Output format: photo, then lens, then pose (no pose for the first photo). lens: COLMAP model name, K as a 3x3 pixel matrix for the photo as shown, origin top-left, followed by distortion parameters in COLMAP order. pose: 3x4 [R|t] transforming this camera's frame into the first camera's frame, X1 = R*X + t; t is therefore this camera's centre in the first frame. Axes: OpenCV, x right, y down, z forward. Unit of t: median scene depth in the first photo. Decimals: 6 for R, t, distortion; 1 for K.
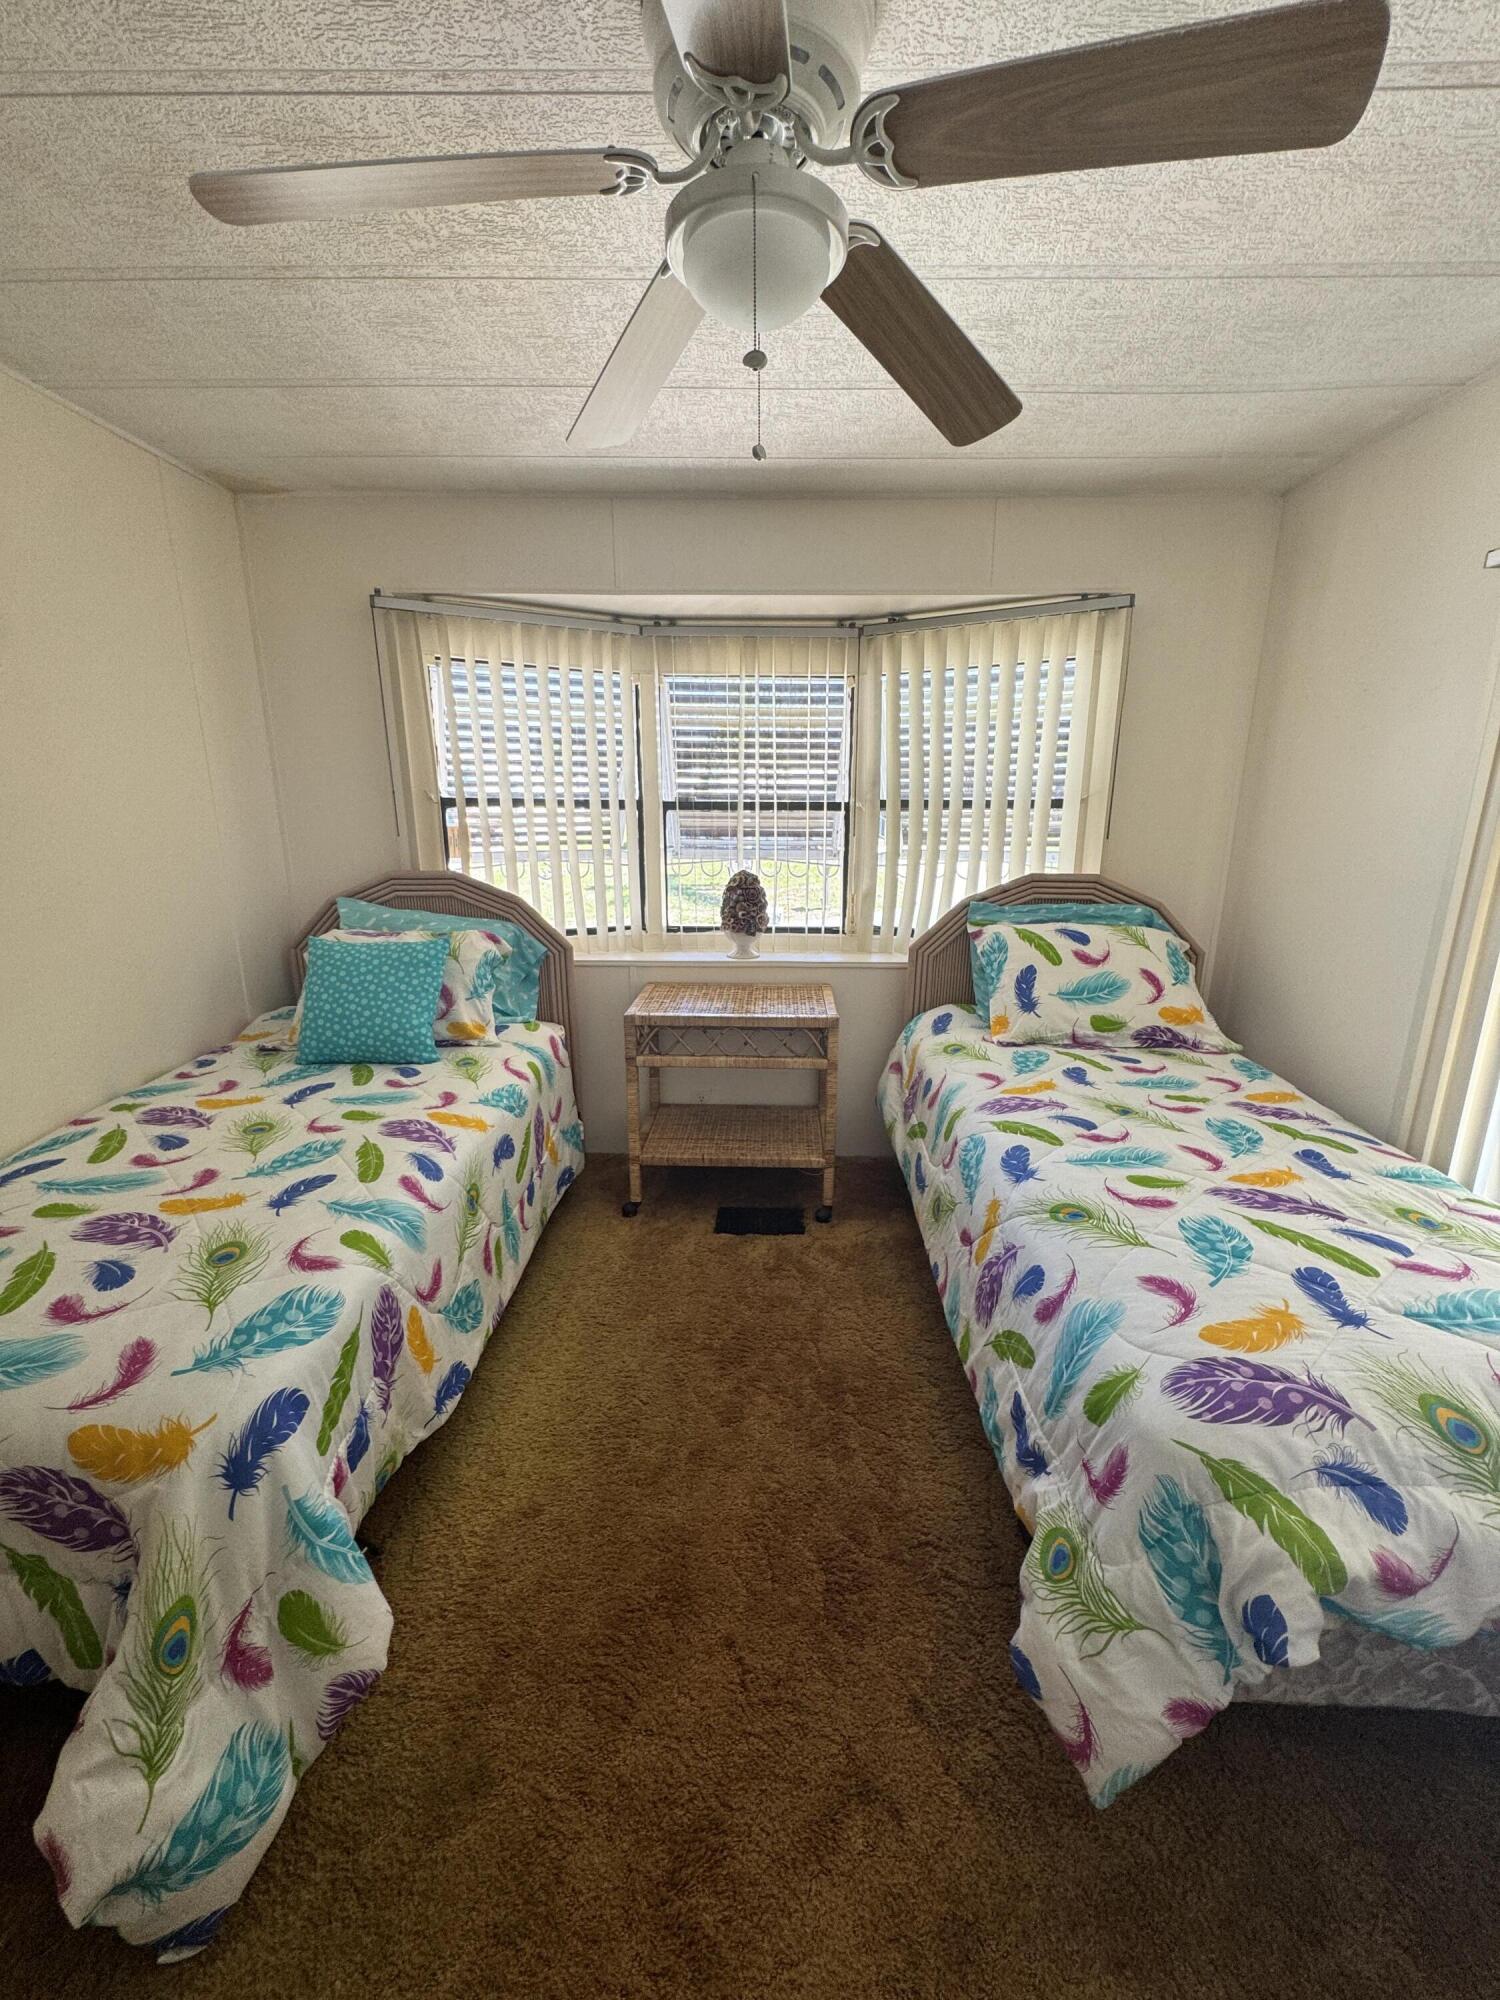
lens RADIAL K [[800.0, 0, 754.5], [0, 800.0, 1001.8], [0, 0, 1]] dist [-0.005756, 0.000268]
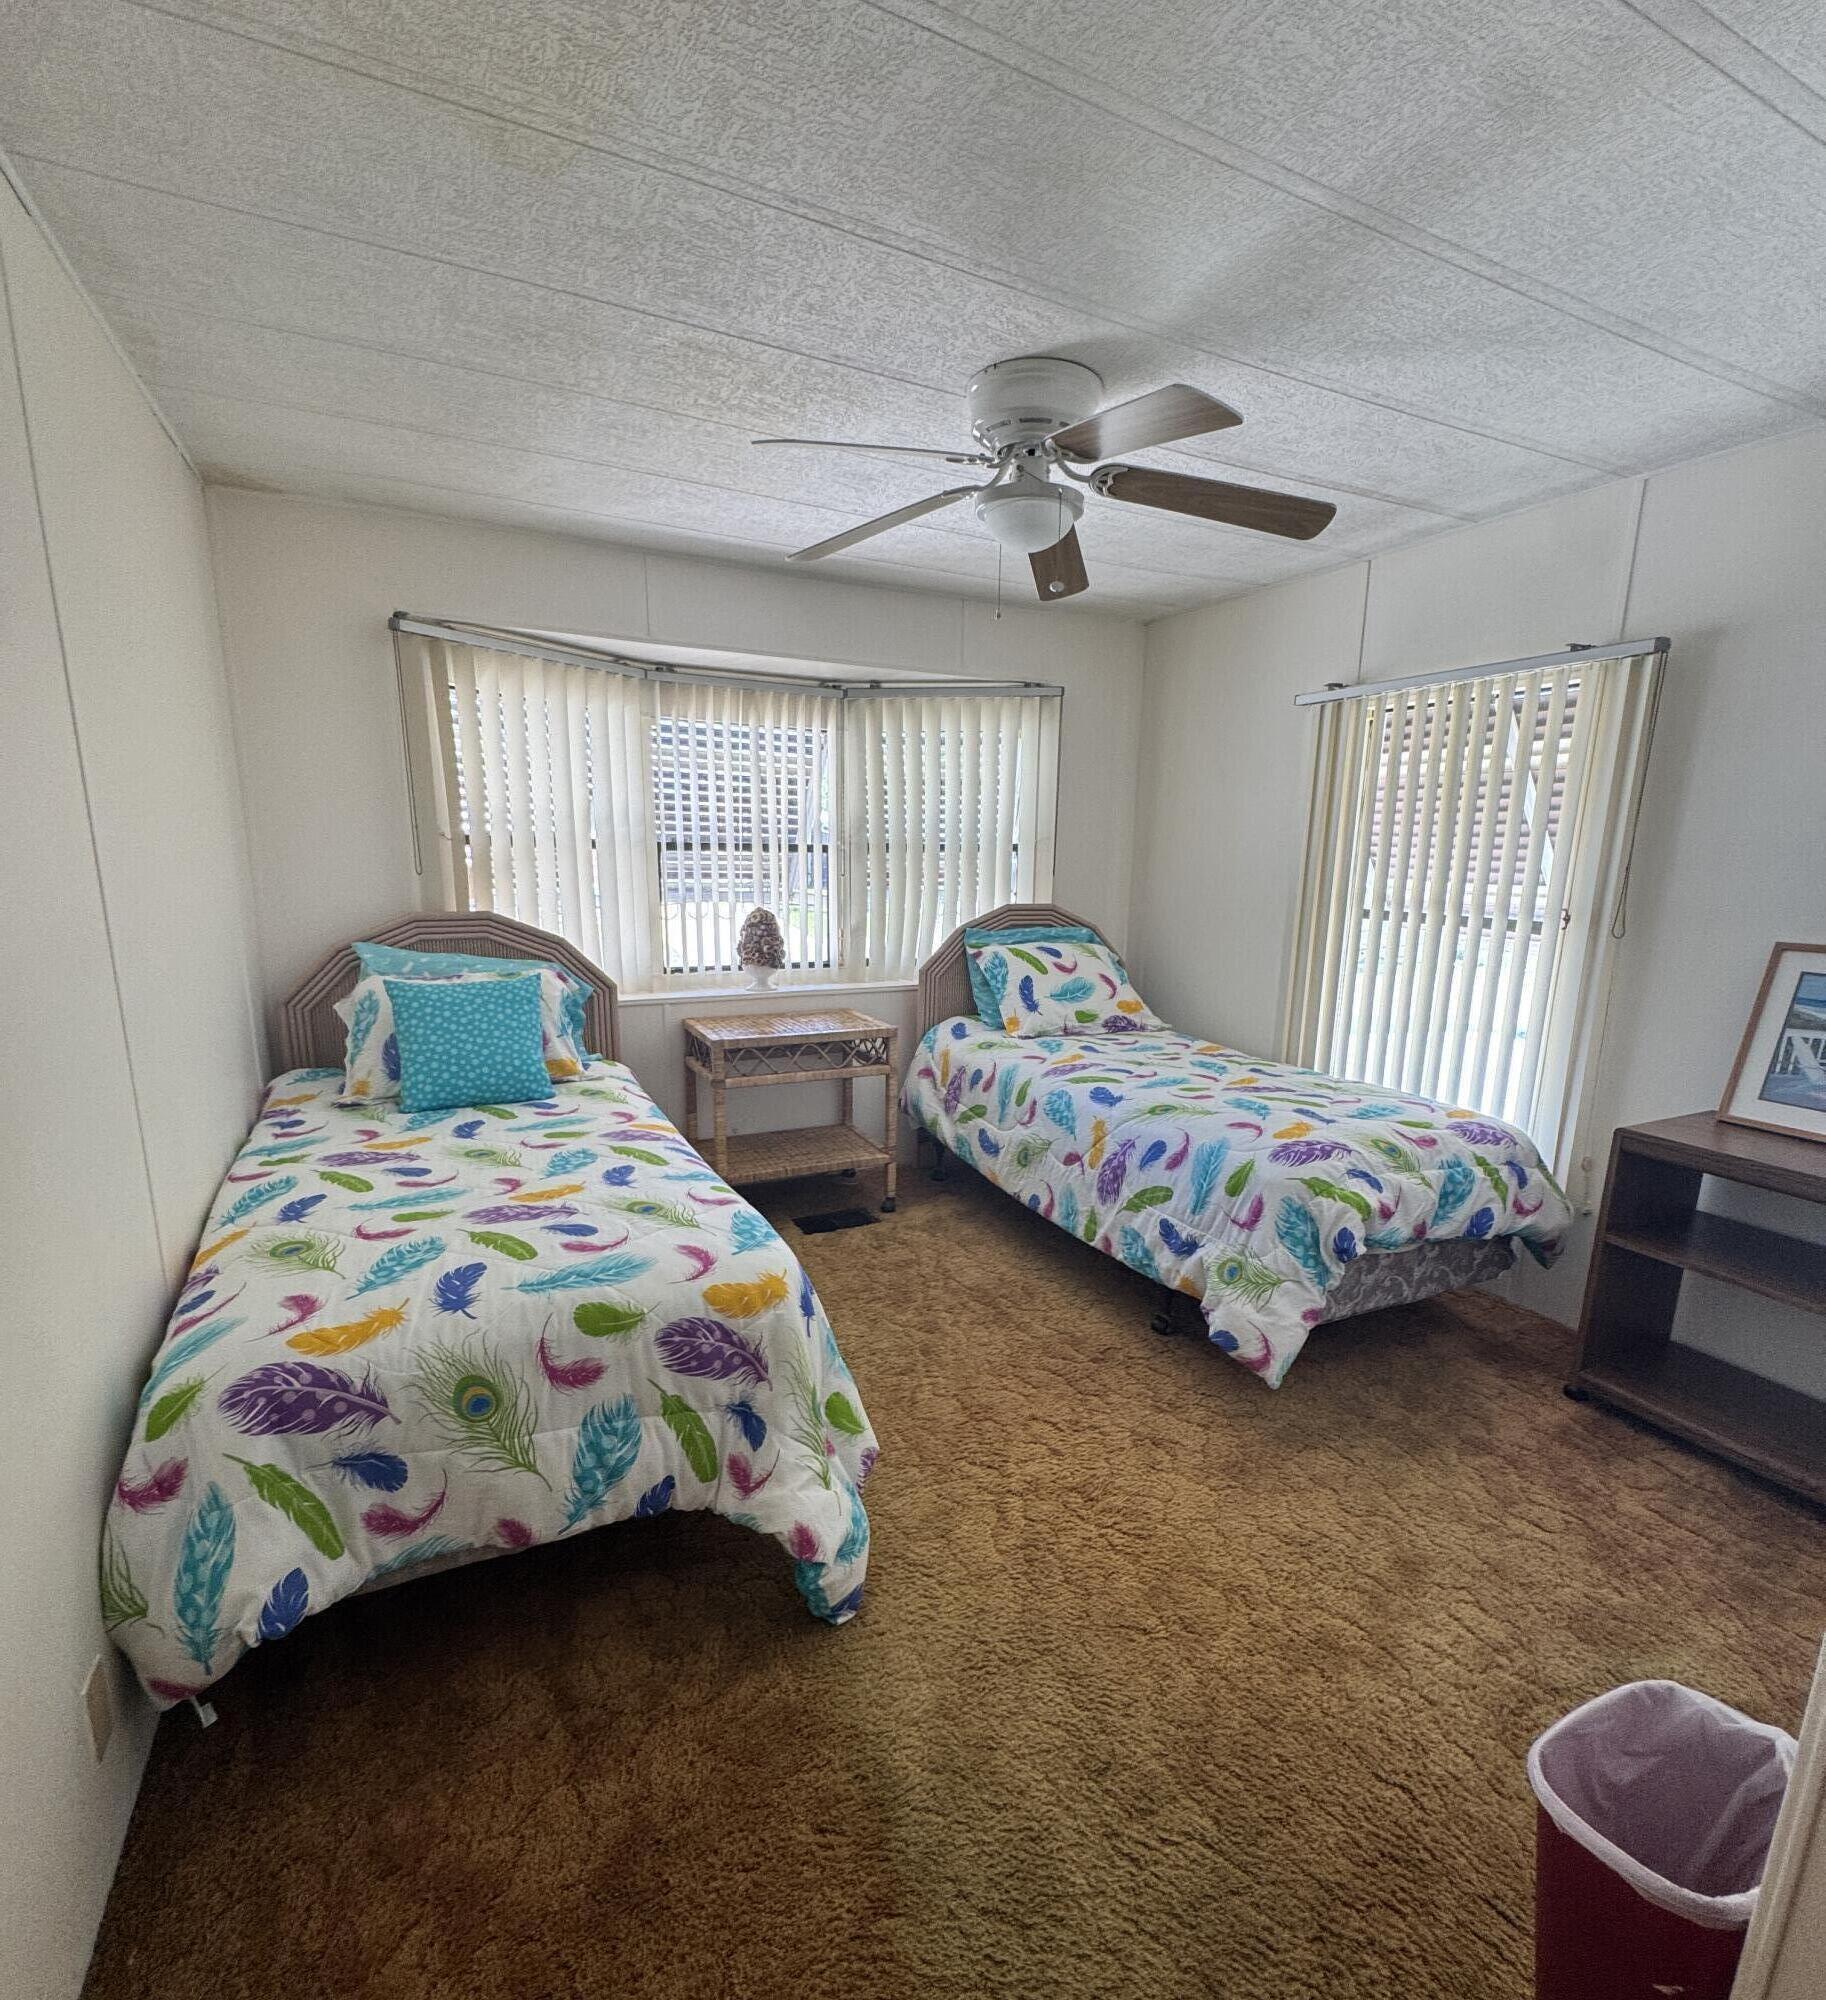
lens RADIAL K [[962.2, 0, 926.1], [0, 962.2, 1060.1], [0, 0, 1]] dist [-0.004368, 0.000232]
pose [[0.885765, -0.089378, 0.455447, -0.541459], [0.103912, 0.994562, -0.006915, 0.087896], [-0.452352, 0.053452, 0.890236, -0.285389]]
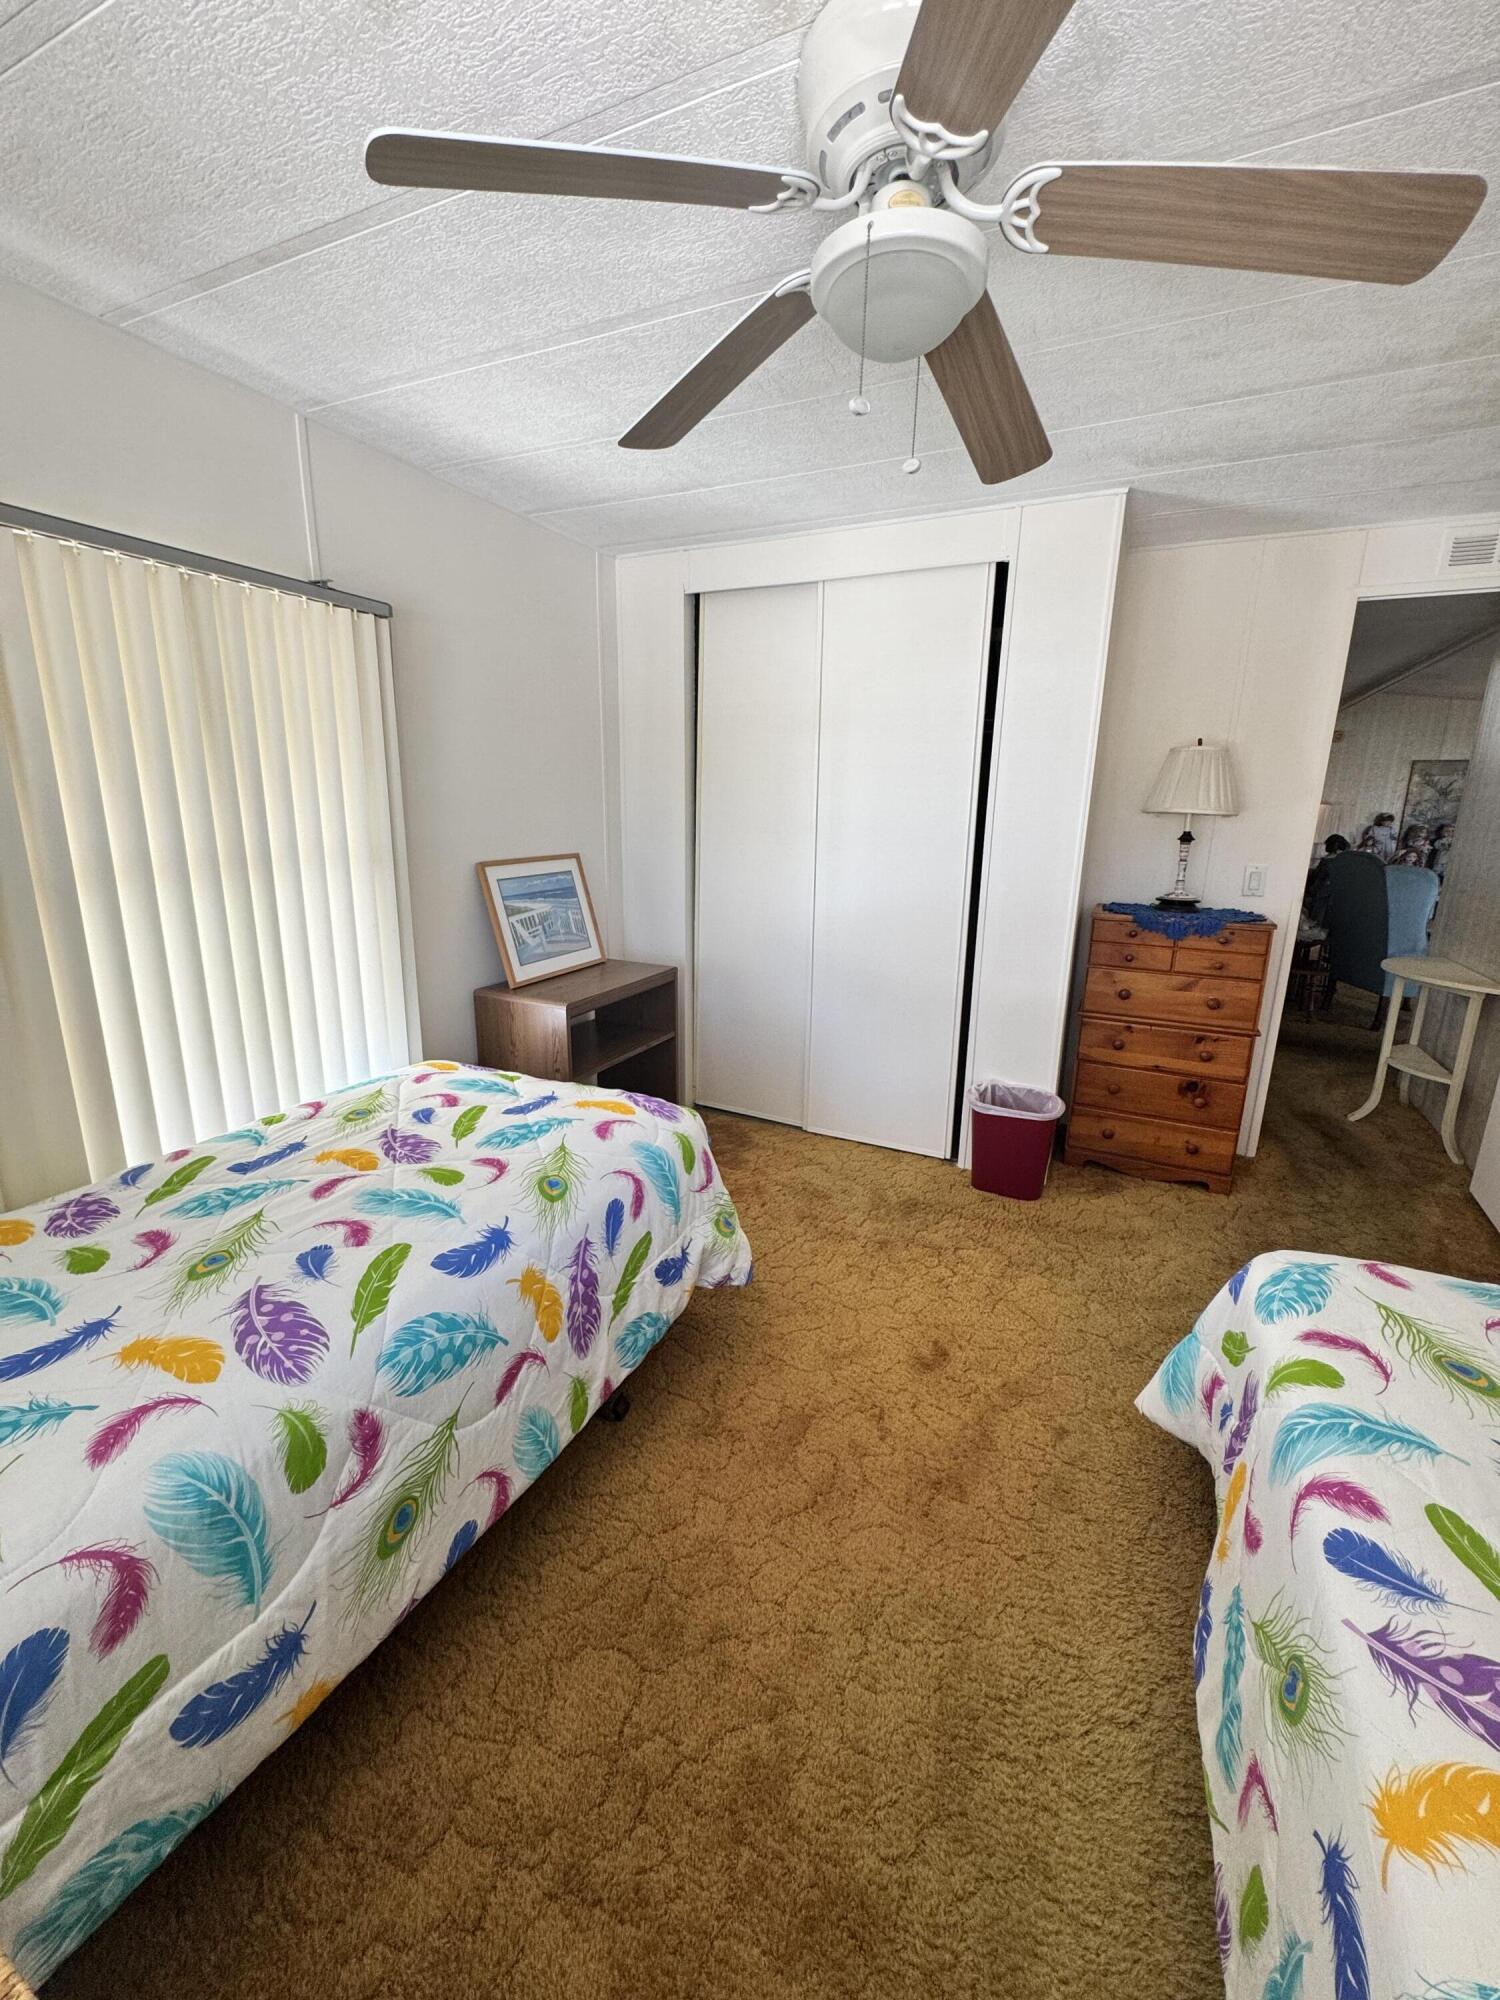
lens RADIAL K [[800.0, 0, 752.0], [0, 800.0, 998.0], [0, 0, 1]] dist [-0.005756, 0.000268]
pose [[-0.909637, -0.117690, 0.398384, -0.162056], [0.084793, 0.886230, 0.455419, -0.276919], [-0.406658, 0.448046, -0.796168, 1.054828]]
